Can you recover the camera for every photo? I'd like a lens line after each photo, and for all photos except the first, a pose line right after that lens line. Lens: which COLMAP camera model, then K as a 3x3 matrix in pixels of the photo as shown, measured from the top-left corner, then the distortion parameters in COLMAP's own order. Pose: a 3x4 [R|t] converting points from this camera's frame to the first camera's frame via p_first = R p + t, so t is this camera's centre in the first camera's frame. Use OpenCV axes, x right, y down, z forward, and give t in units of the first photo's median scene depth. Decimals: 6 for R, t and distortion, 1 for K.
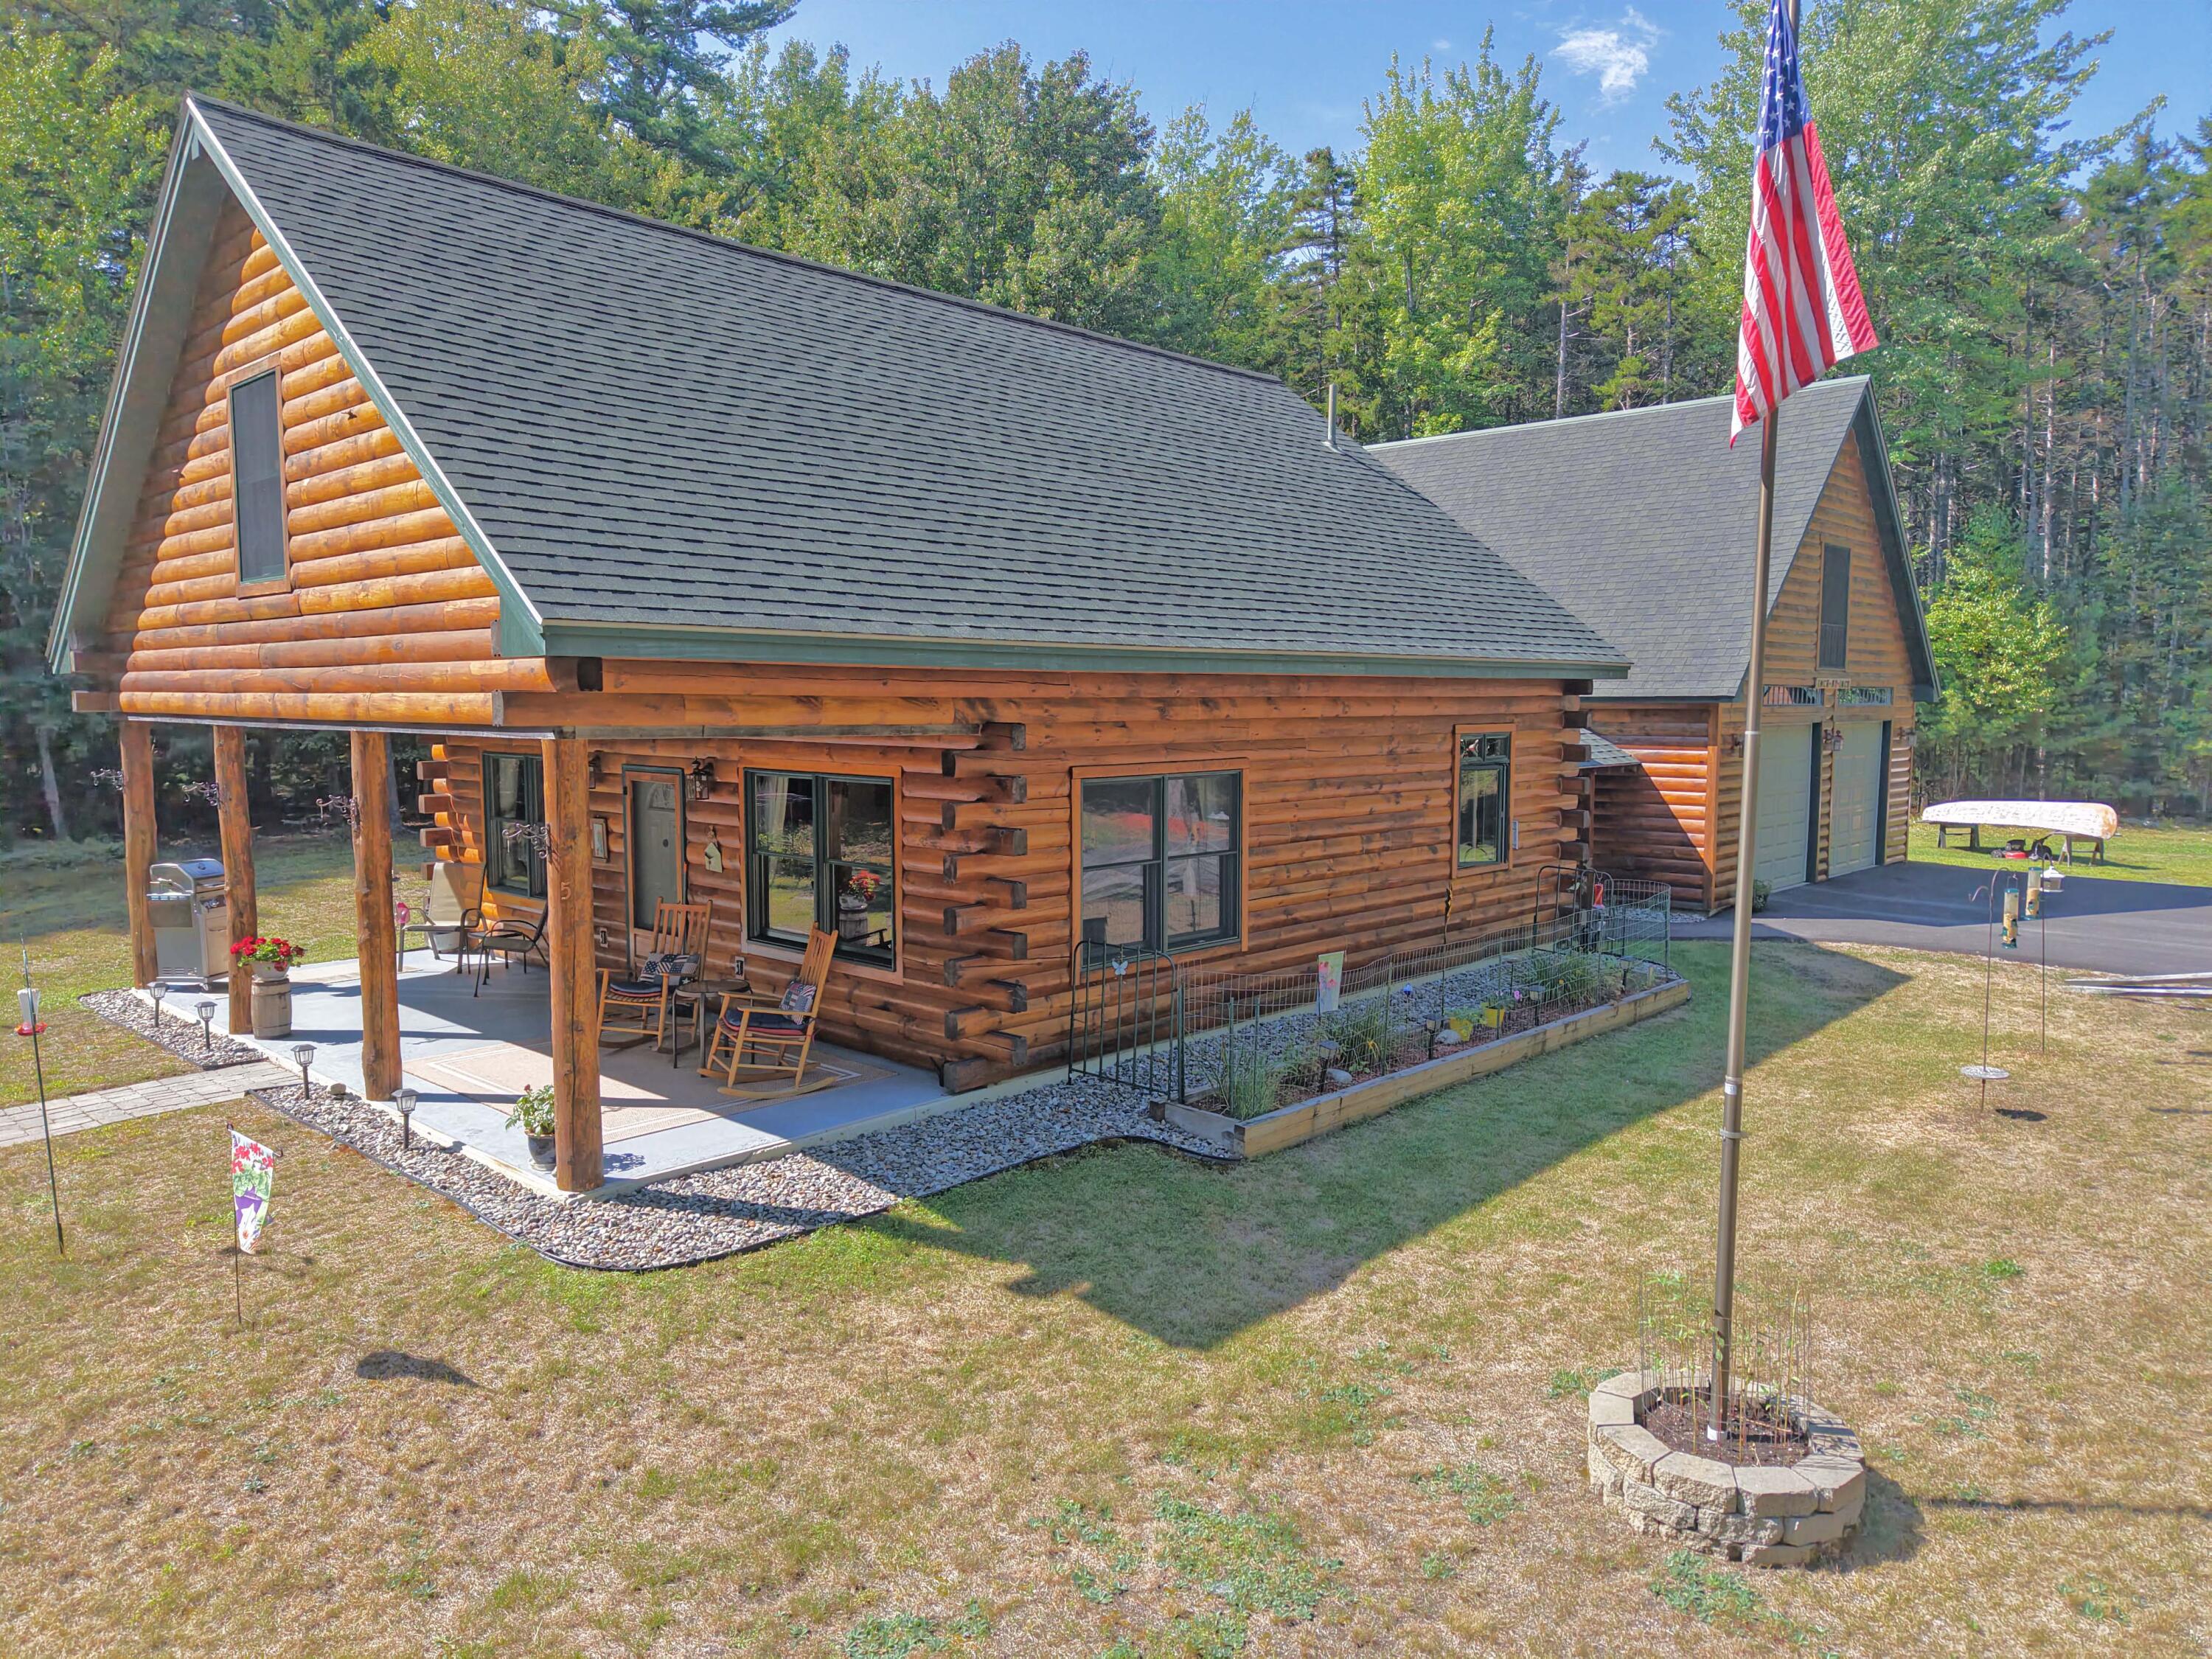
lens RADIAL K [[1505.1, 0, 1106.0], [0, 1505.1, 829.5], [0, 0, 1]] dist [0.003877, 0.001011]
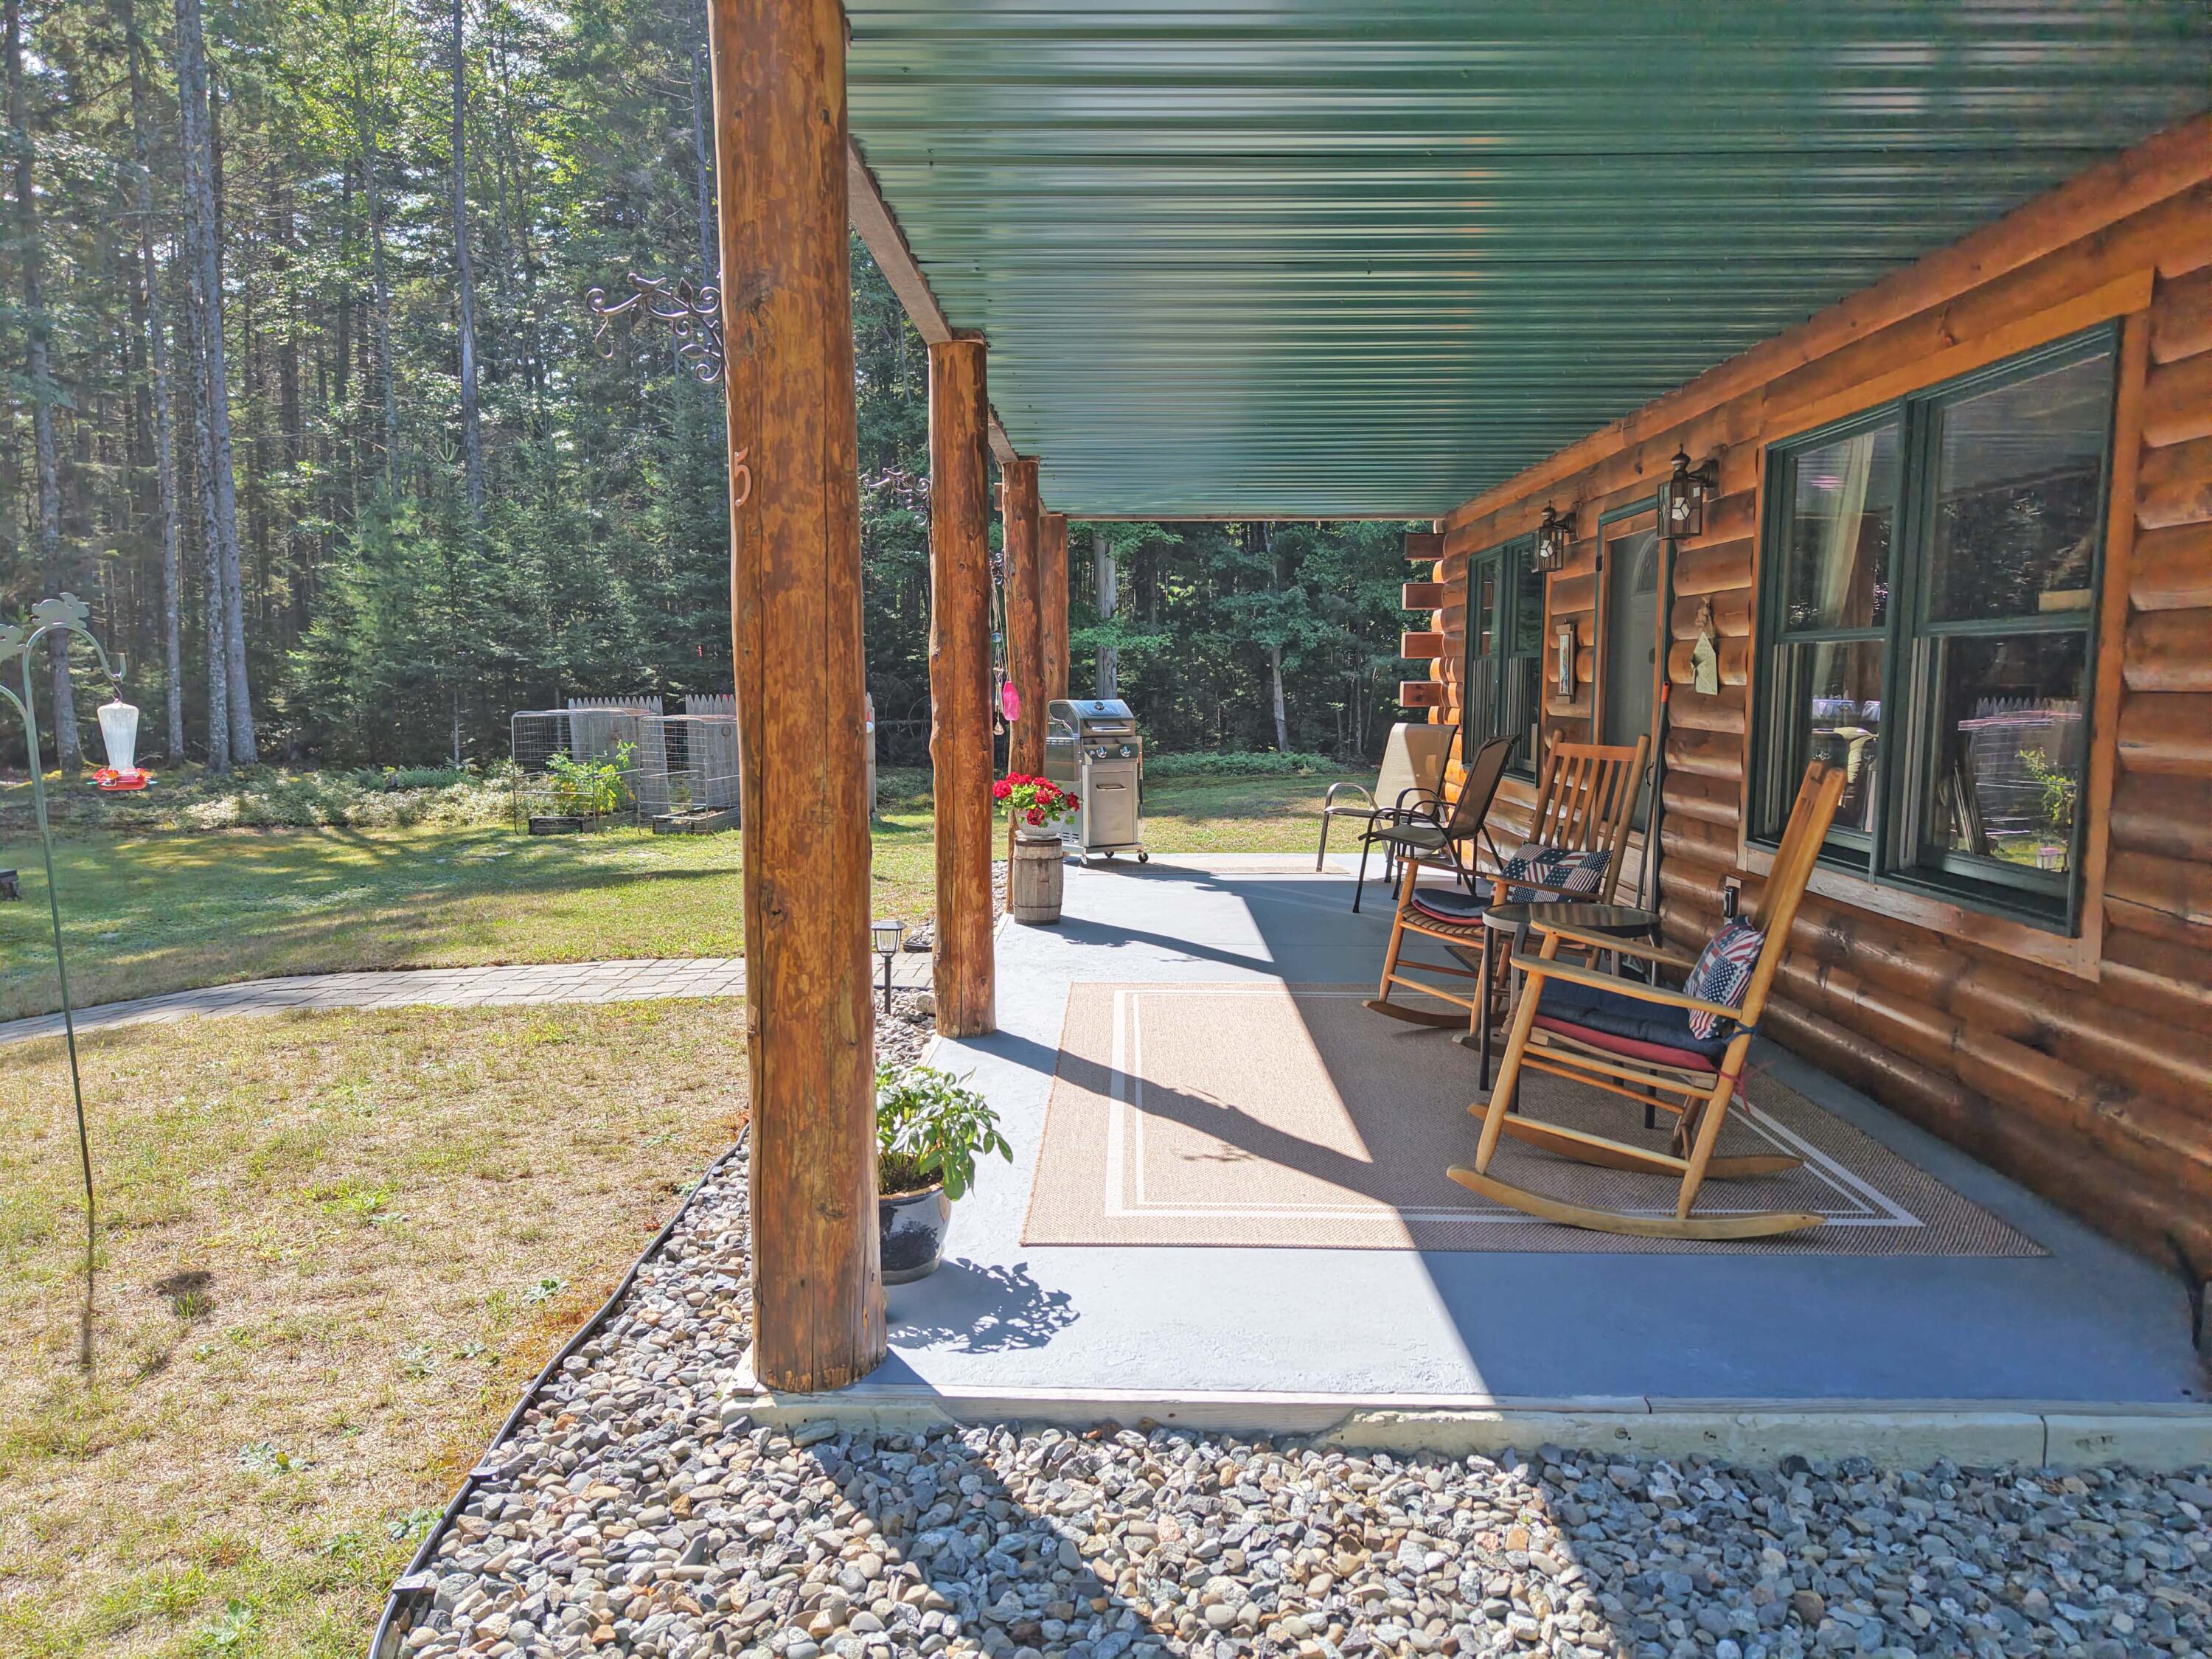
lens RADIAL K [[1505.1, 0, 1106.0], [0, 1505.1, 829.5], [0, 0, 1]] dist [0.003877, 0.001011]
pose [[0.676953, 0.077237, -0.731962, -0.047242], [-0.070064, 0.996725, 0.040376, 0.075794], [0.732684, 0.023951, 0.680148, 0.649166]]
